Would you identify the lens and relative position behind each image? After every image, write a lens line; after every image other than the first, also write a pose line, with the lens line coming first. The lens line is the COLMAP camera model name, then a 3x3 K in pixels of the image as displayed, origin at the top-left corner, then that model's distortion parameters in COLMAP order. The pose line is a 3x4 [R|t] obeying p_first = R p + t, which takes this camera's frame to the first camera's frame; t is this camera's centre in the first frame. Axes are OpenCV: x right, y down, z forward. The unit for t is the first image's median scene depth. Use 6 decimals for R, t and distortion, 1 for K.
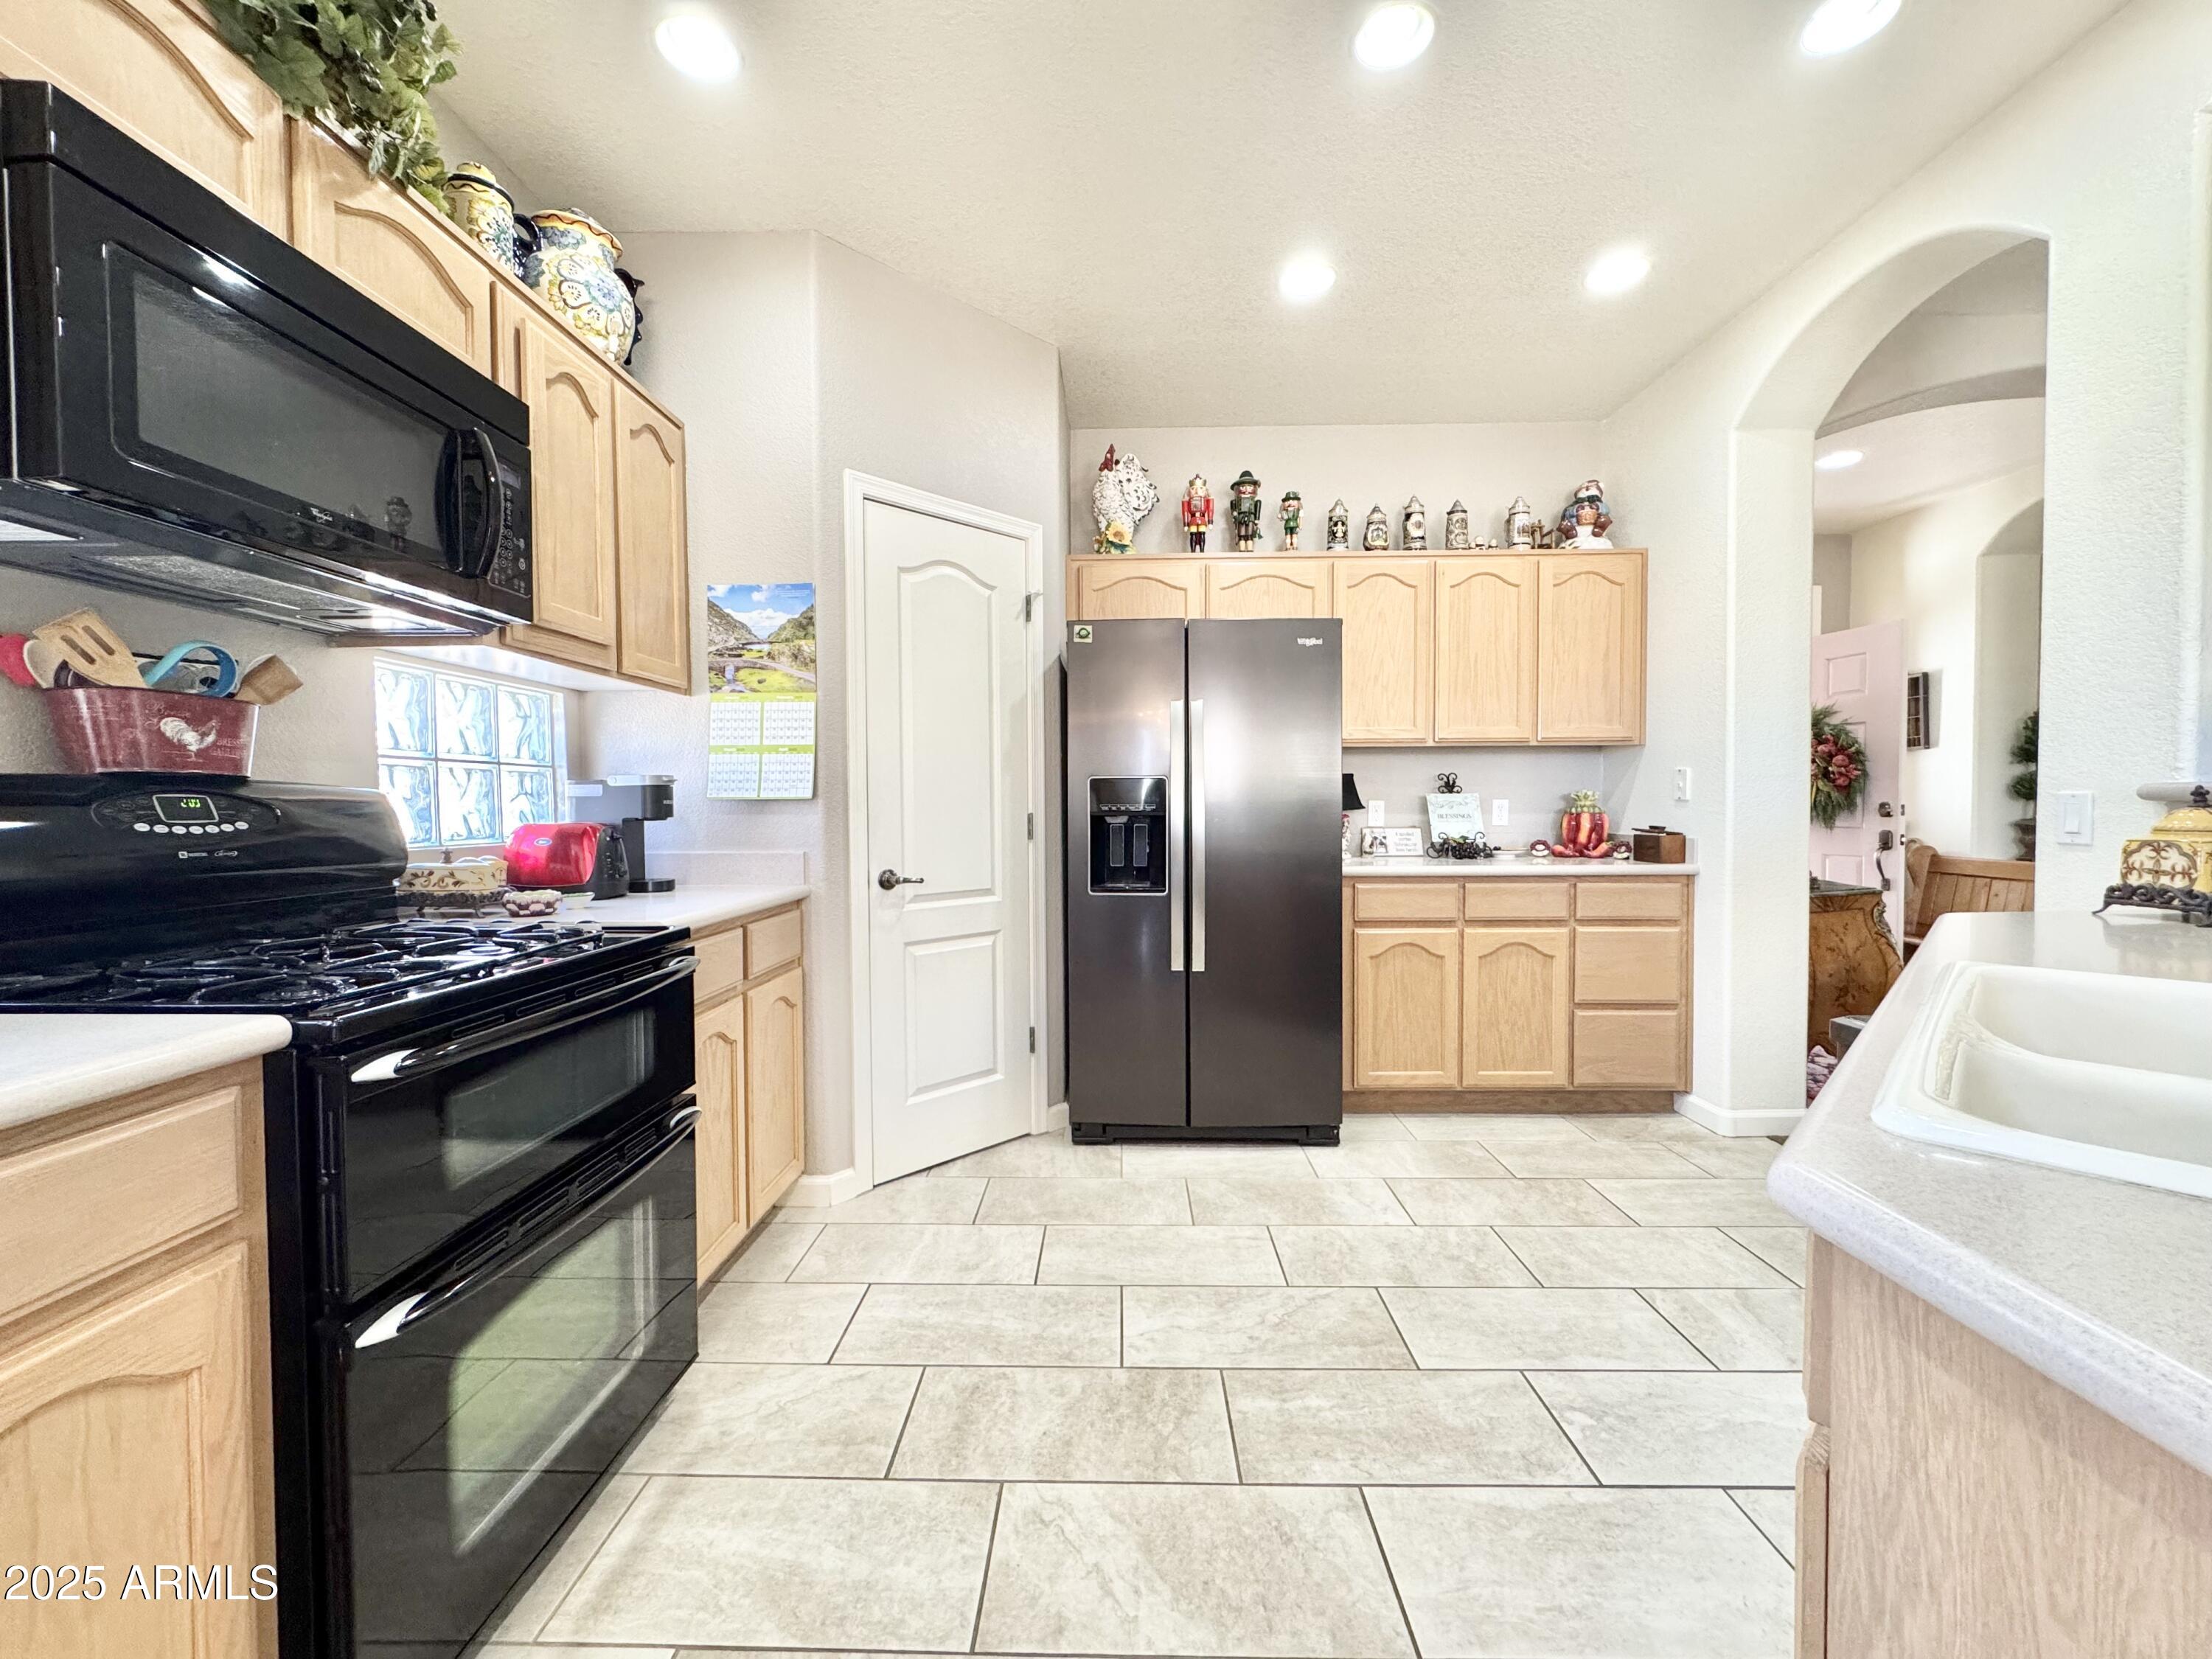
lens RADIAL K [[878.2, 0, 1105.6], [0, 878.2, 827.7], [0, 0, 1]] dist [0.000138, 0.000092]
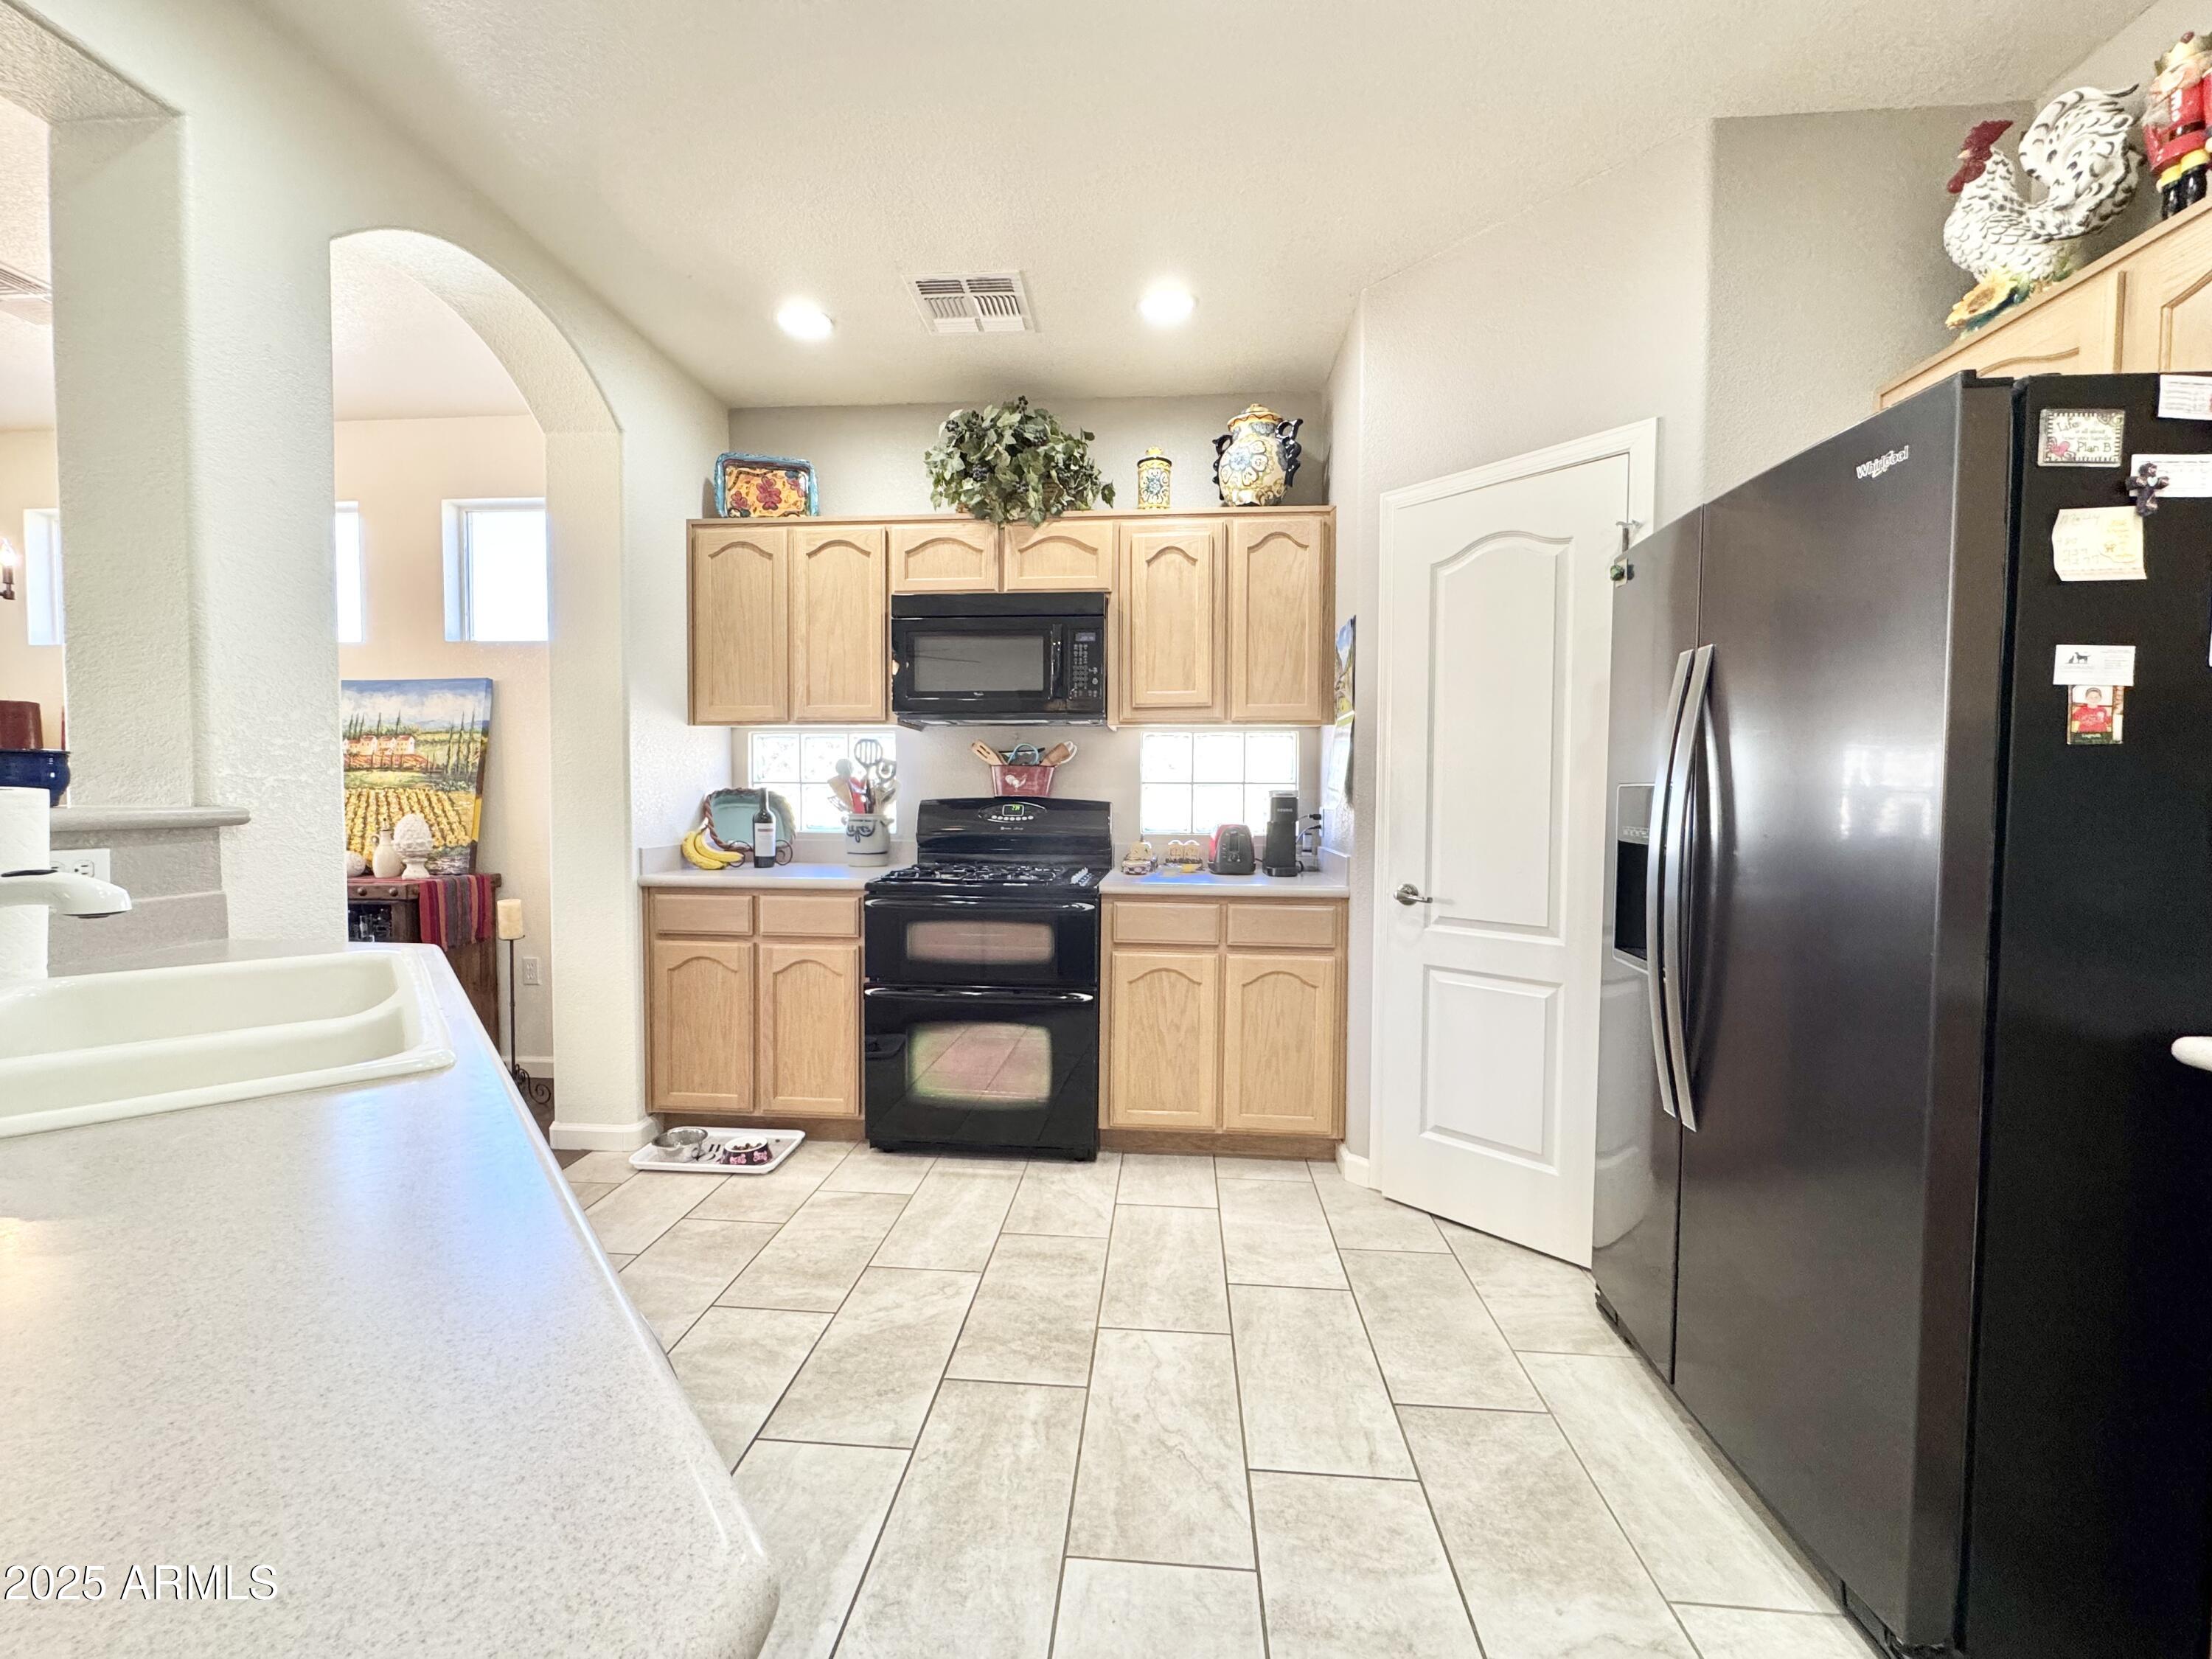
lens RADIAL K [[878.2, 0, 1104.6], [0, 878.2, 834.0], [0, 0, 1]] dist [0.000138, 0.000092]
pose [[-0.058880, 0.047017, -0.997157, 1.093294], [-0.034893, 0.998183, 0.049126, -0.064606], [0.997655, 0.037687, -0.057133, 1.043630]]
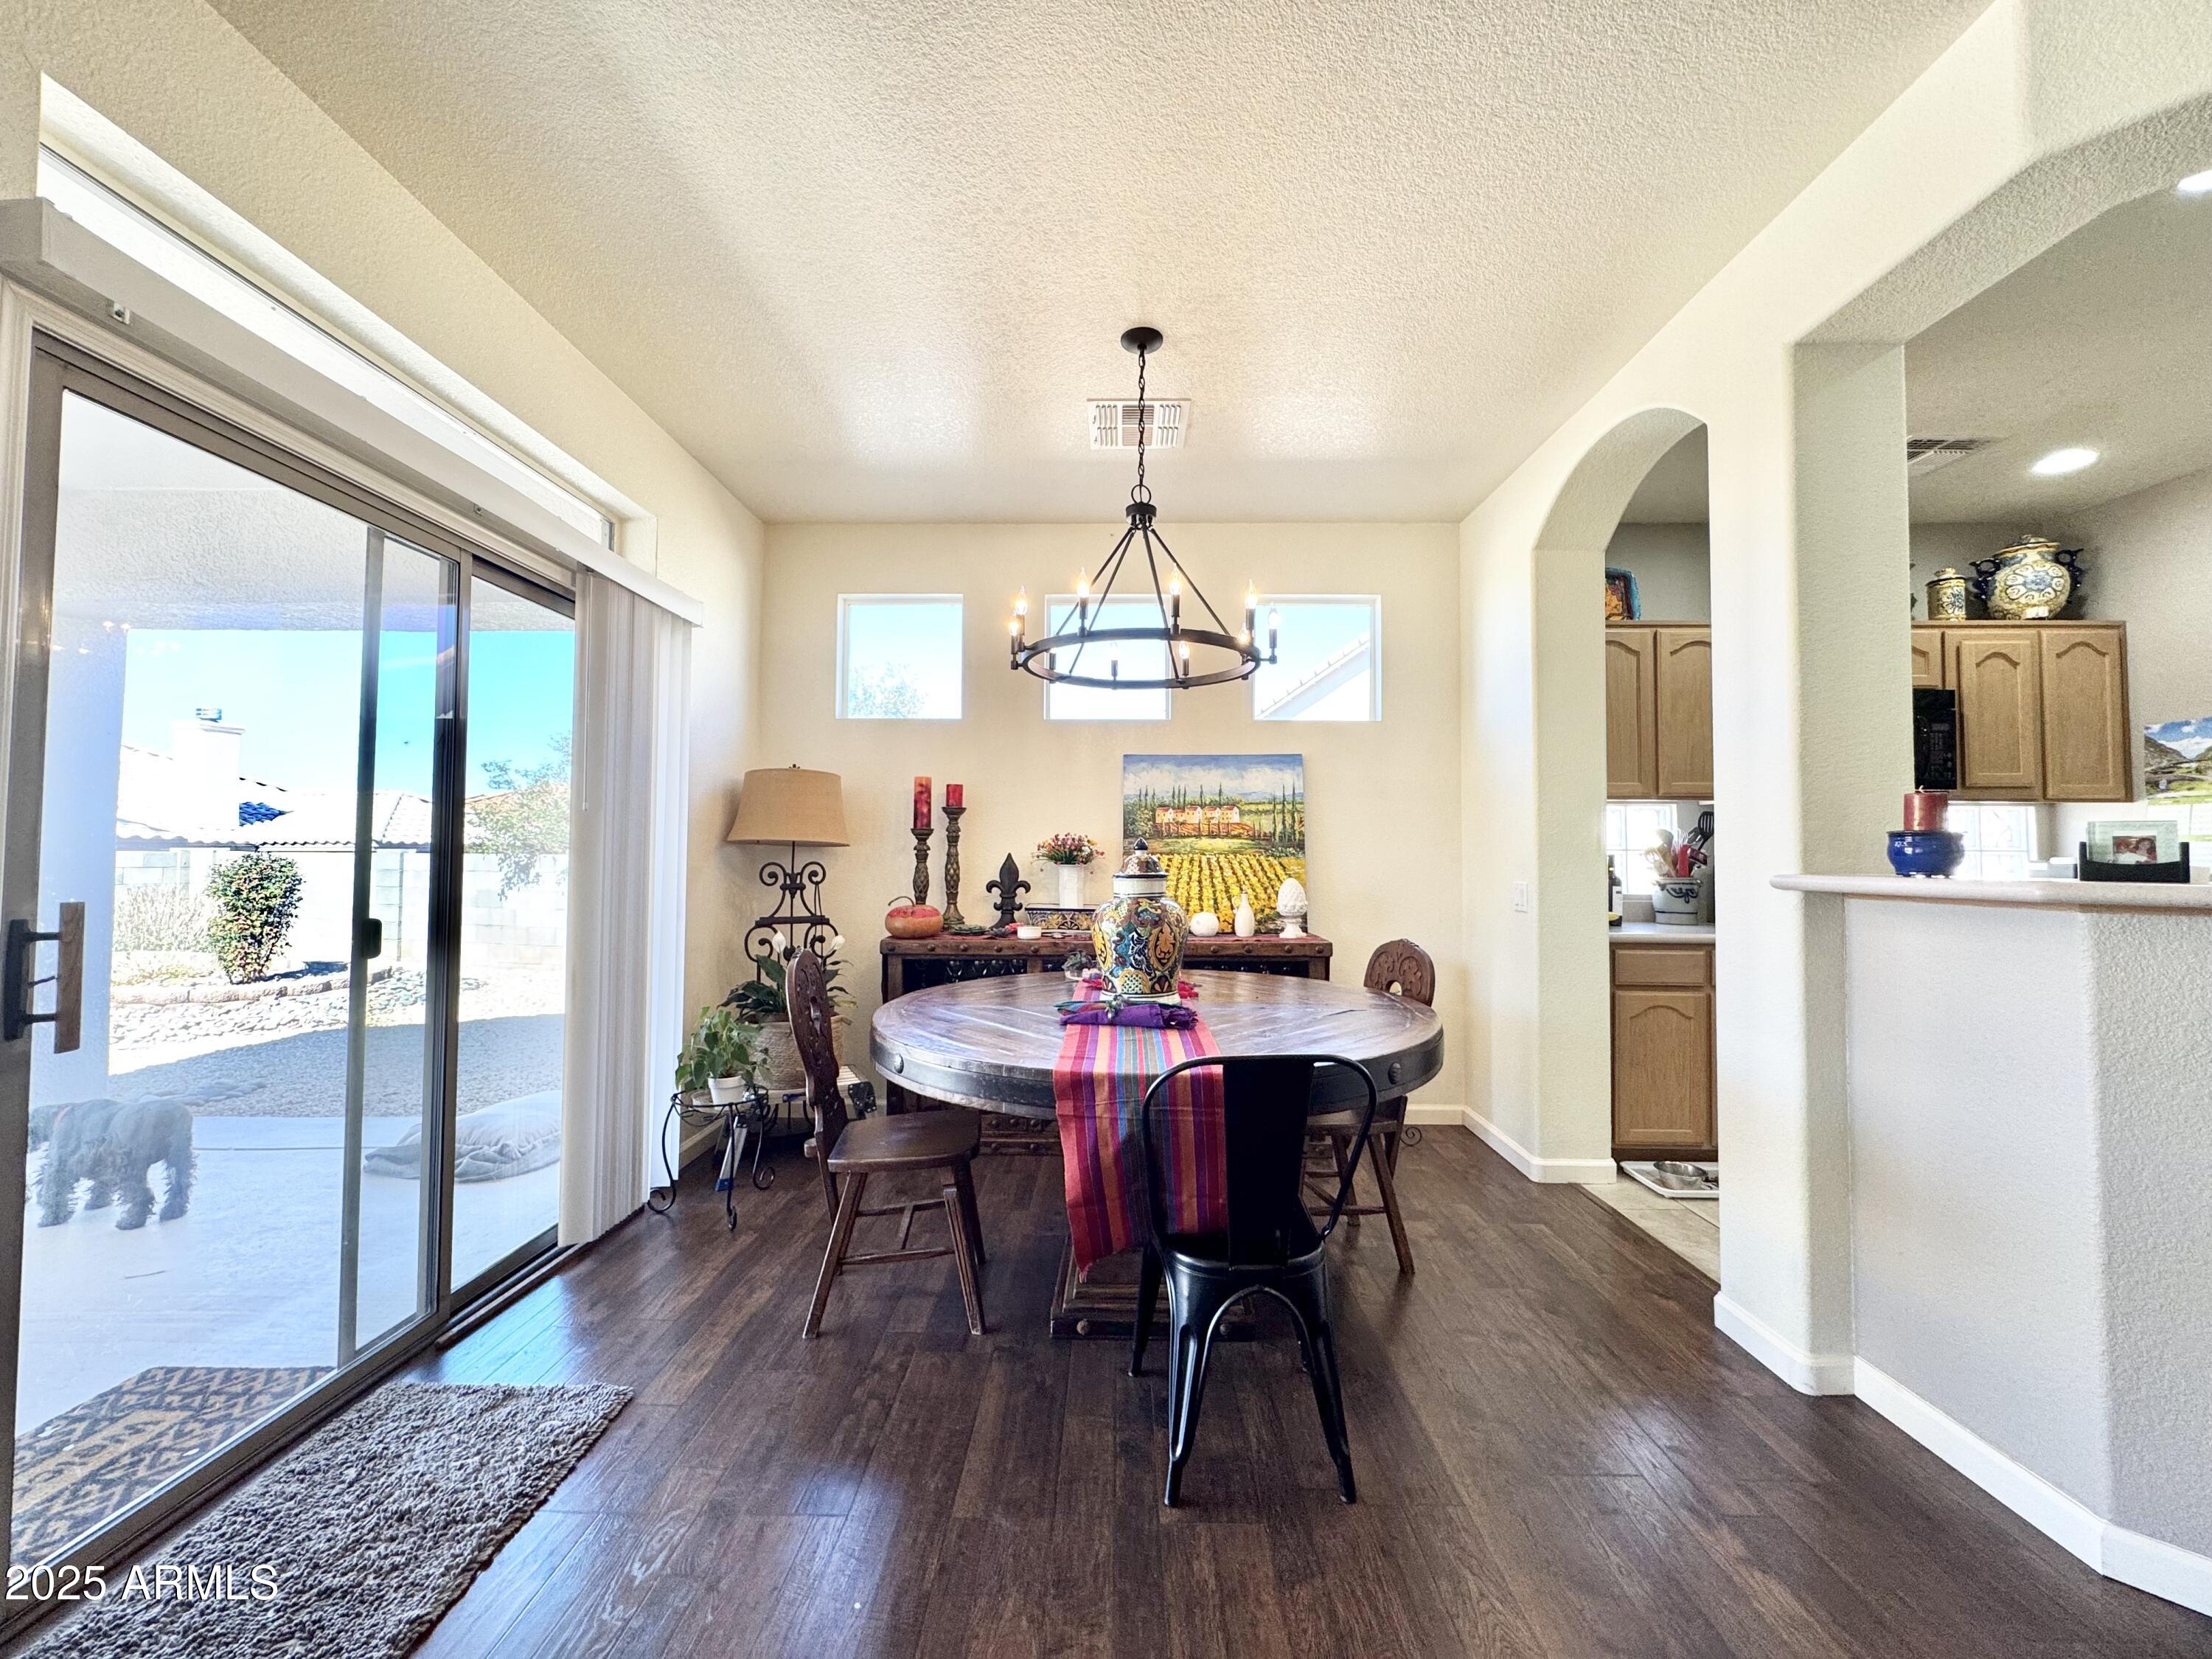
lens RADIAL K [[878.2, 0, 1107.4], [0, 878.2, 839.2], [0, 0, 1]] dist [0.000138, 0.000092]
pose [[0.005095, -0.026342, -0.999640, 1.357264], [-0.037083, 0.998960, -0.026514, 0.017535], [0.999299, 0.037205, 0.004113, -0.984482]]
